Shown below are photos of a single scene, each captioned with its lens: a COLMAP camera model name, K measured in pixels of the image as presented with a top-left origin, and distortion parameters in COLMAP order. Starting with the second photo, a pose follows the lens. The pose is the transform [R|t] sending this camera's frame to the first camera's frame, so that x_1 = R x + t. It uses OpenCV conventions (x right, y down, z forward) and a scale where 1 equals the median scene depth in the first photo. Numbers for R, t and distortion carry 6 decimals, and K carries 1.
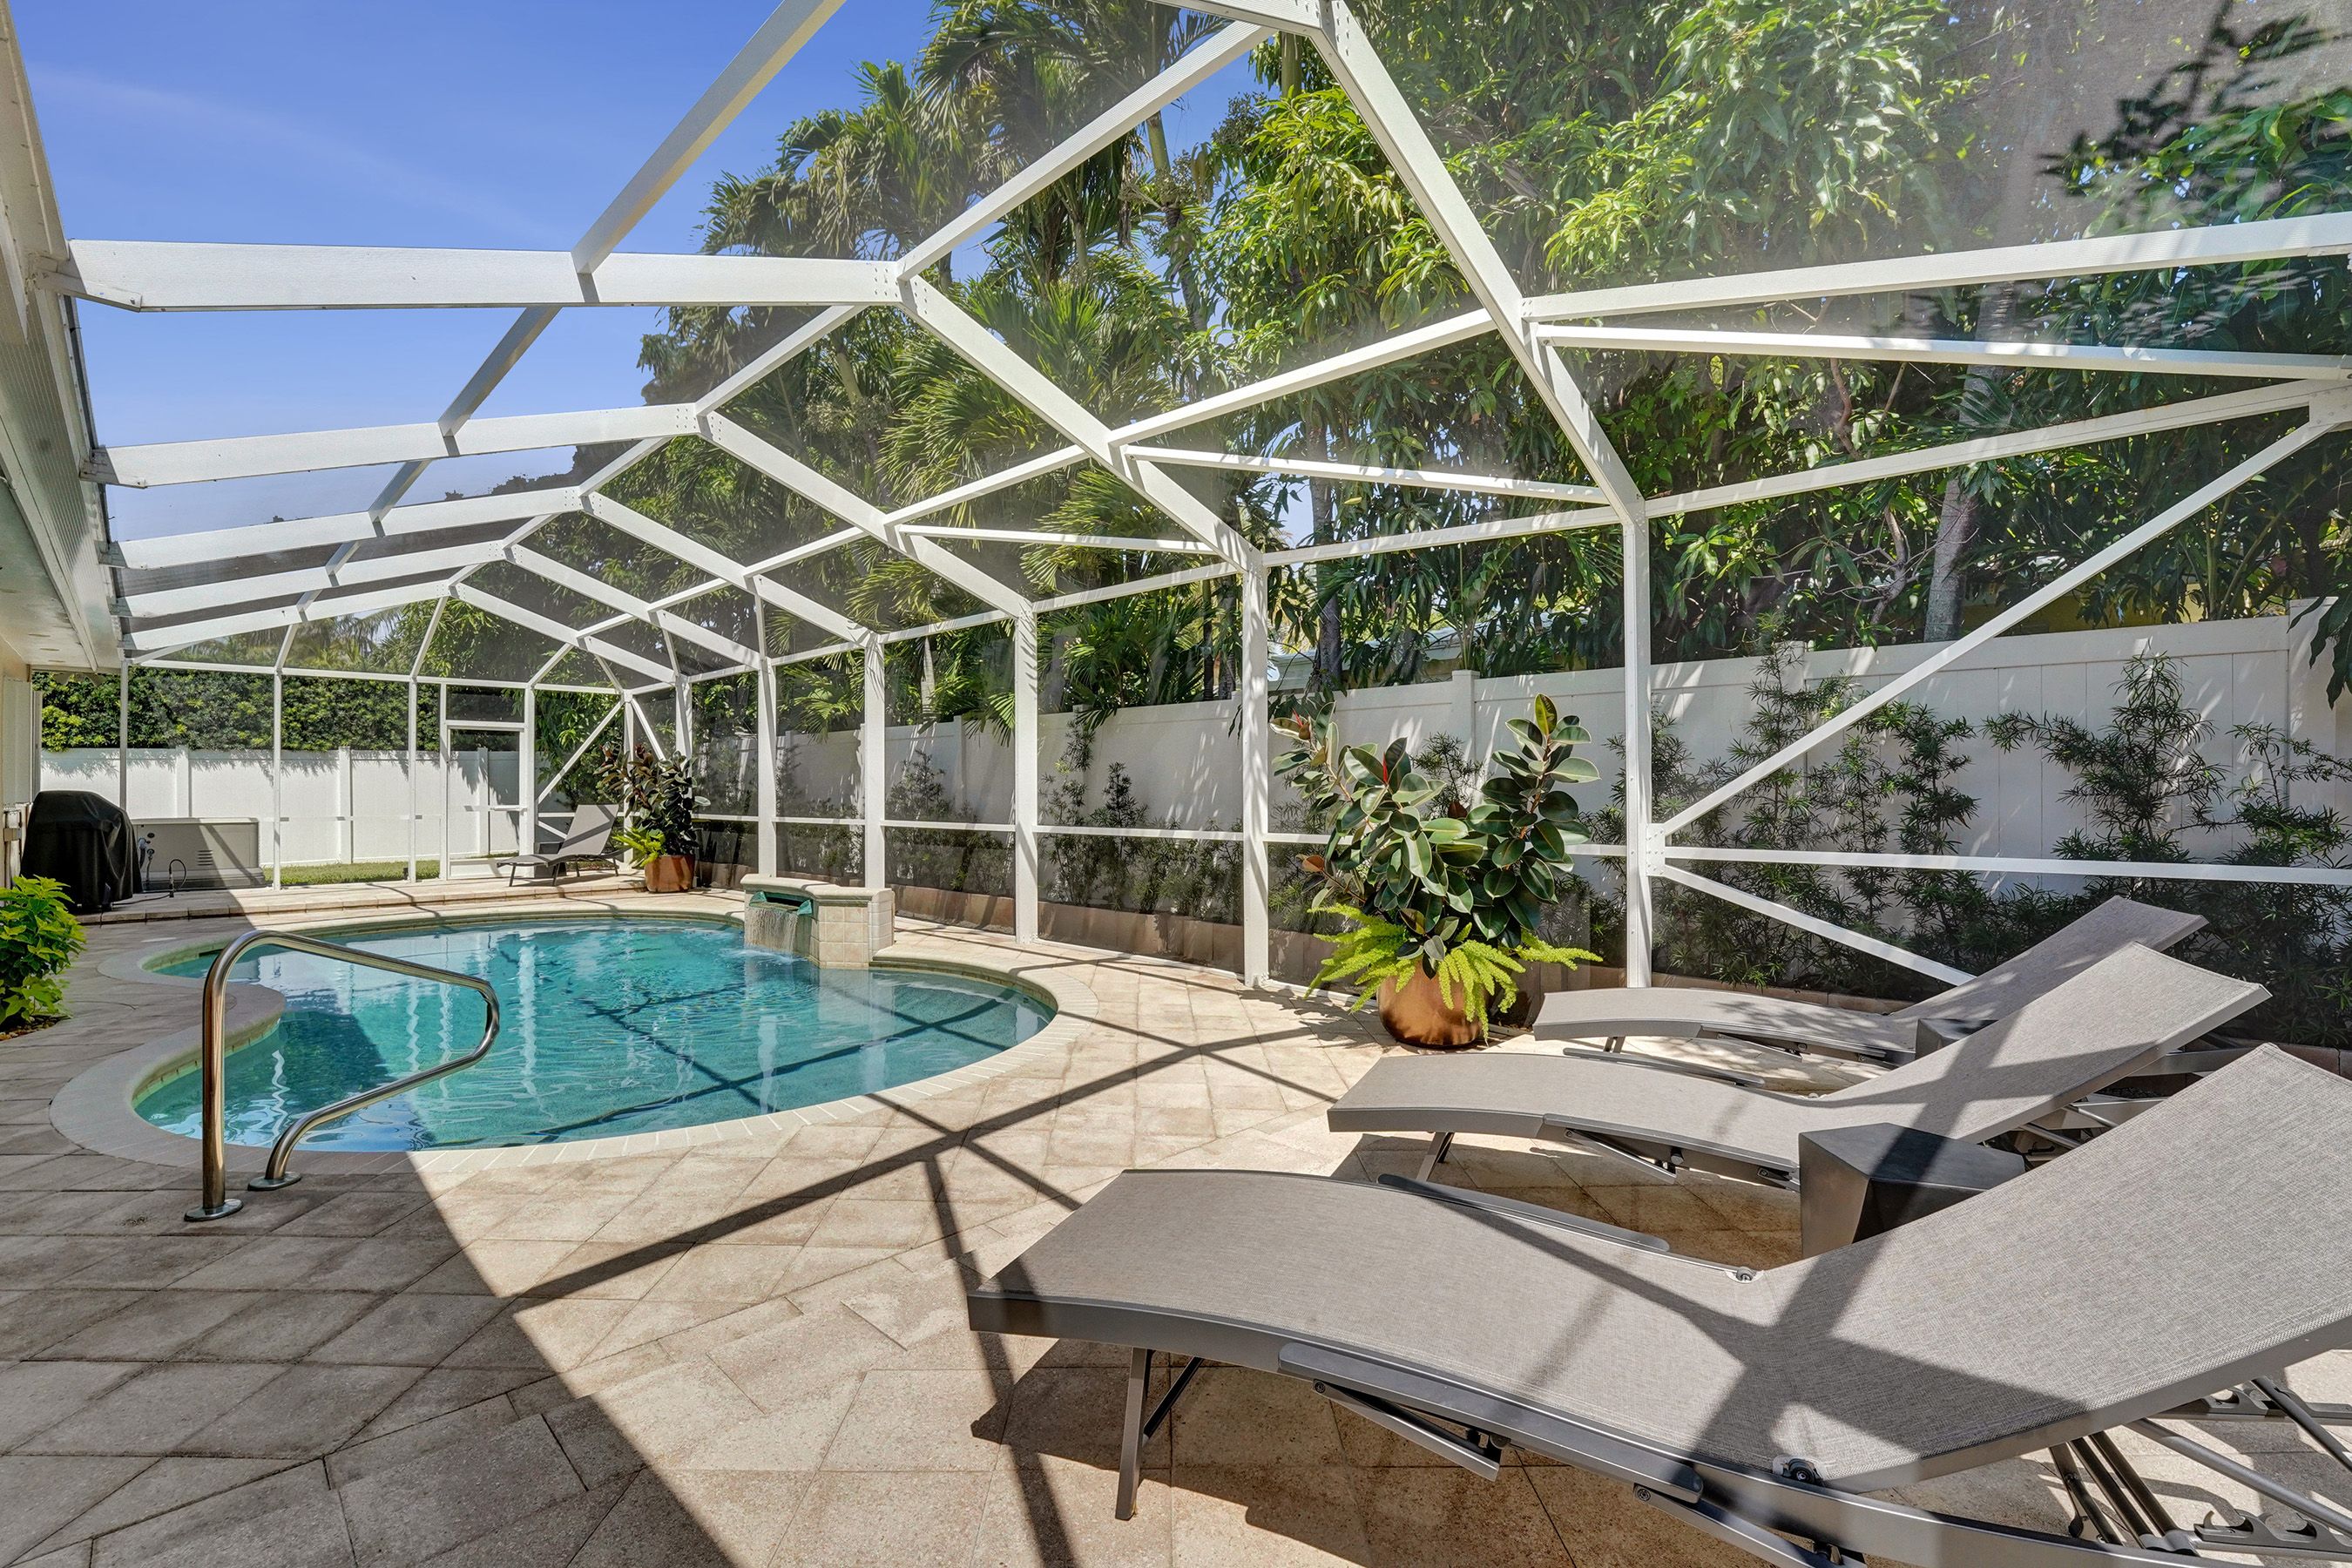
lens RADIAL K [[979.1, 0, 1096.5], [0, 979.1, 776.3], [0, 0, 1]] dist [-0.020098, 0.003460]
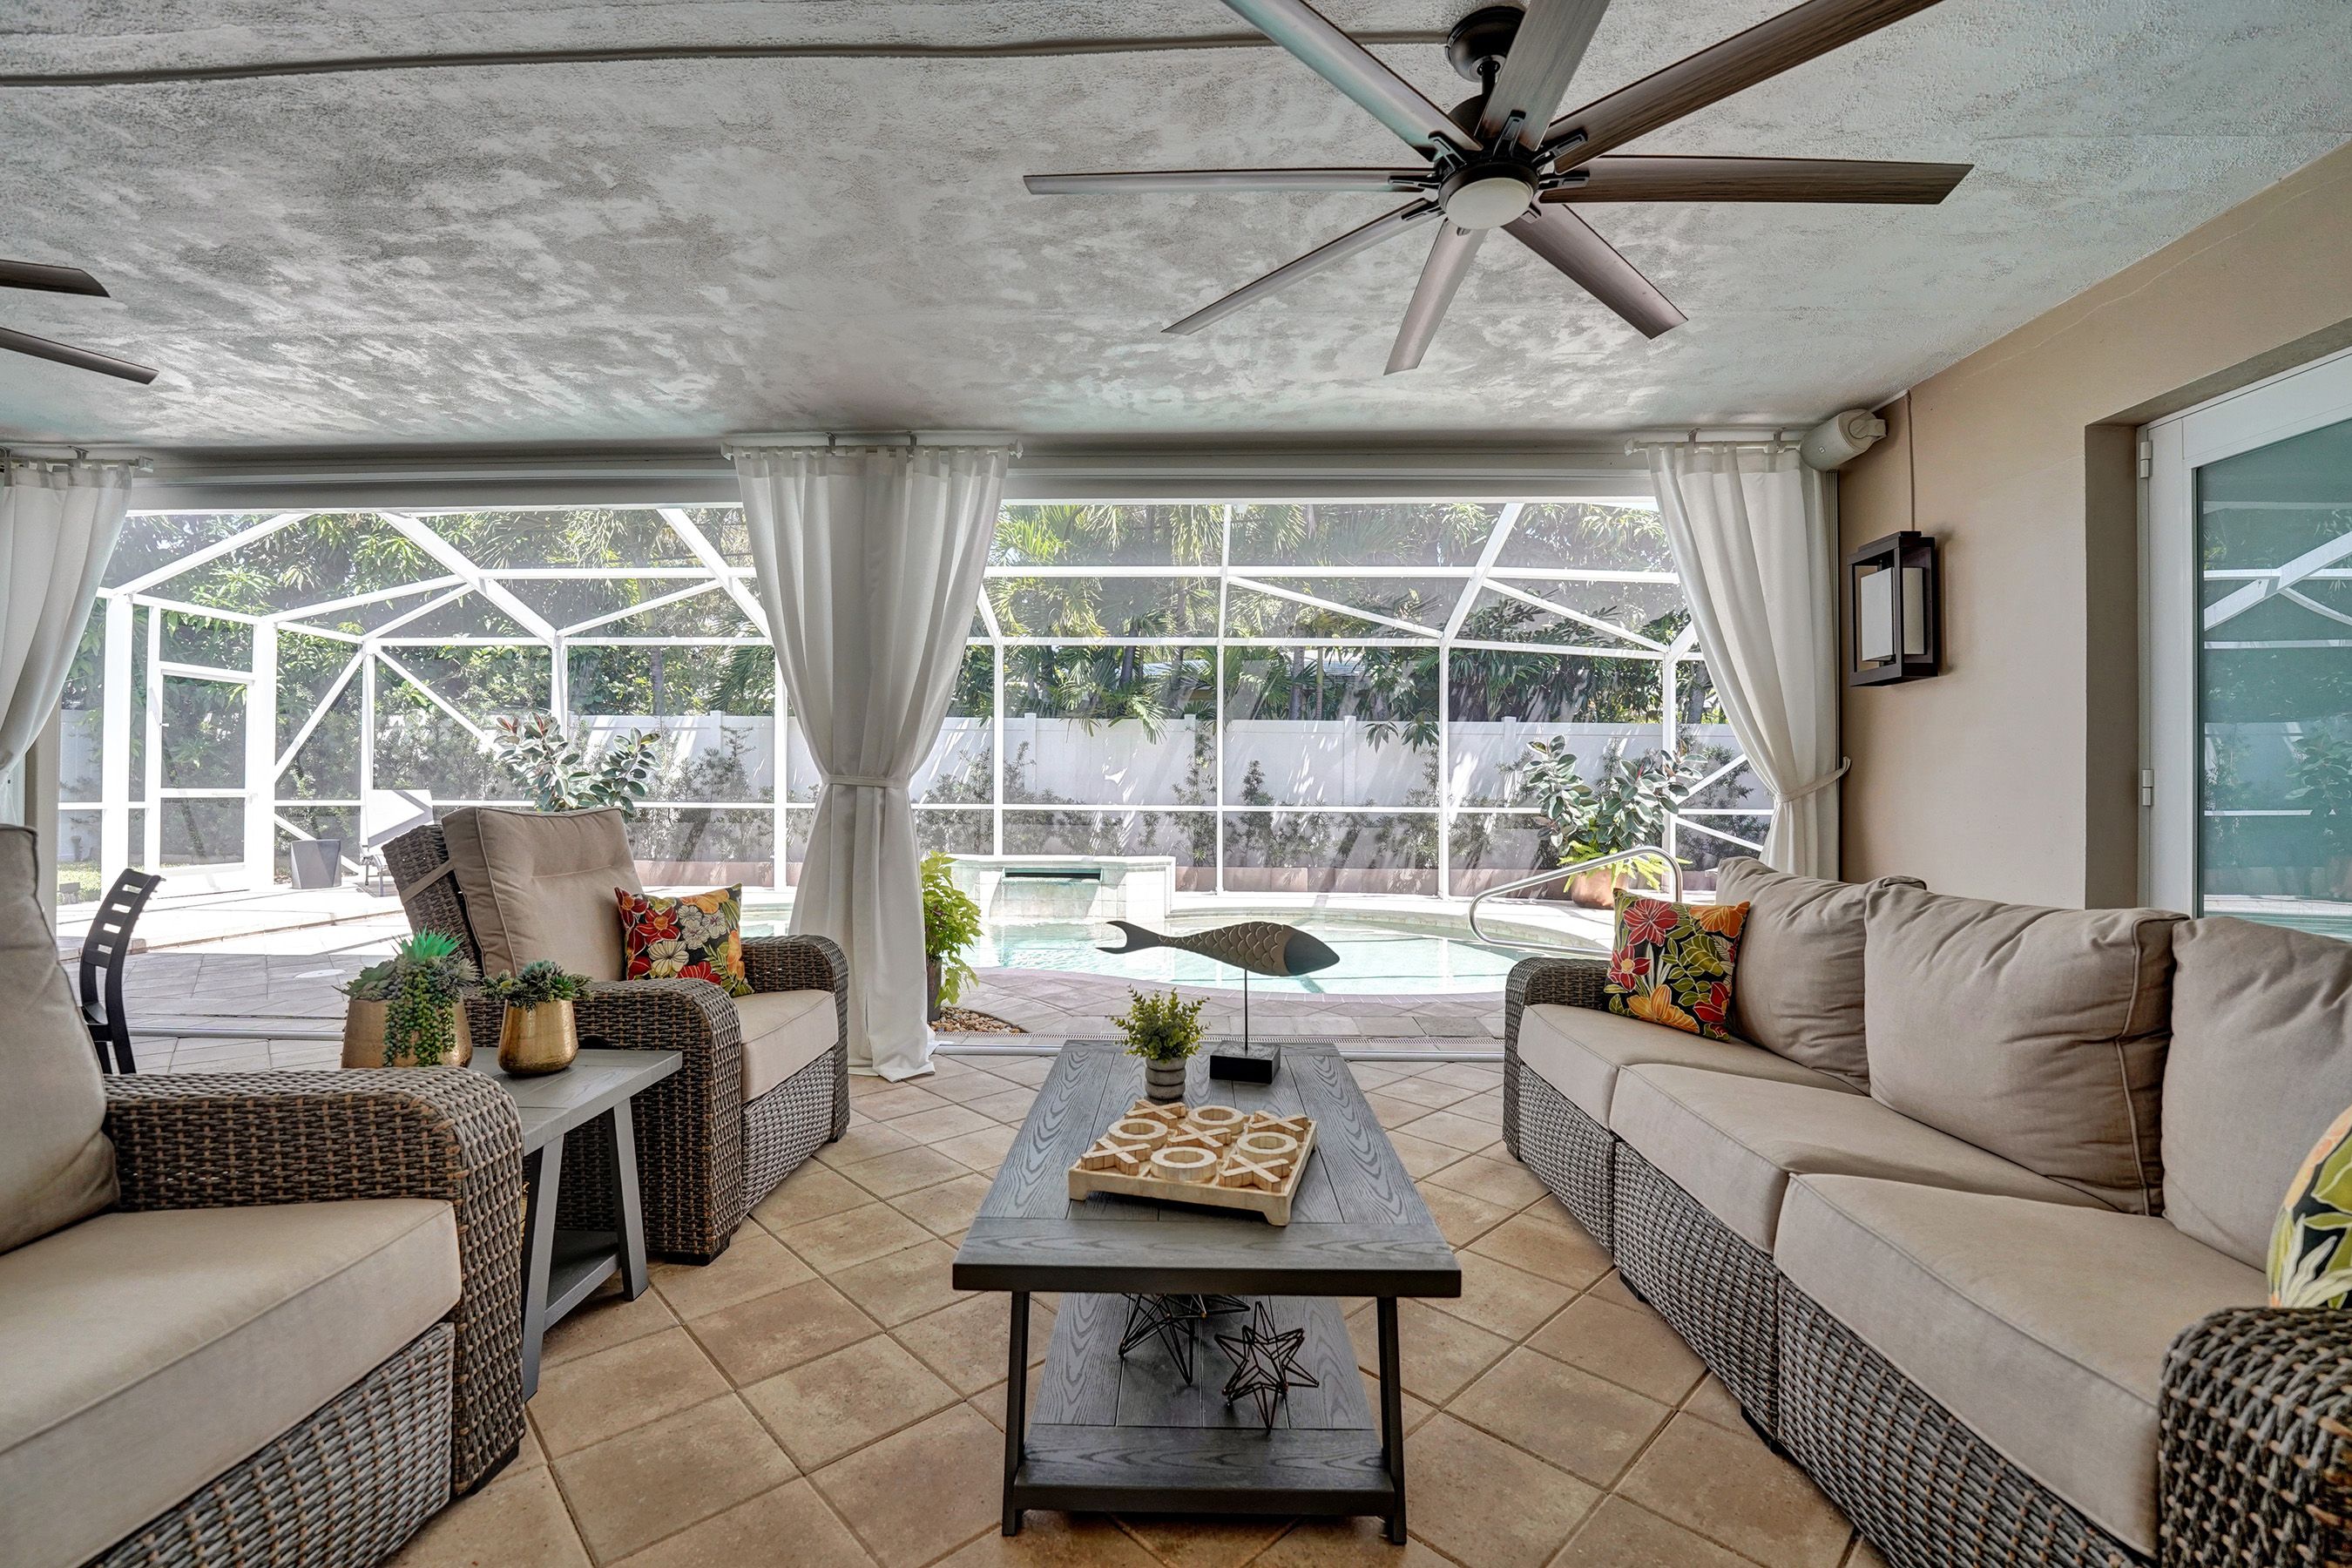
lens RADIAL K [[979.1, 0, 1156.2], [0, 979.1, 779.8], [0, 0, 1]] dist [-0.020098, 0.003460]
pose [[0.742086, 0.017383, 0.670079, -0.612698], [-0.021176, 0.999773, -0.002484, 0.011640], [-0.669970, -0.012347, 0.742286, 0.038653]]
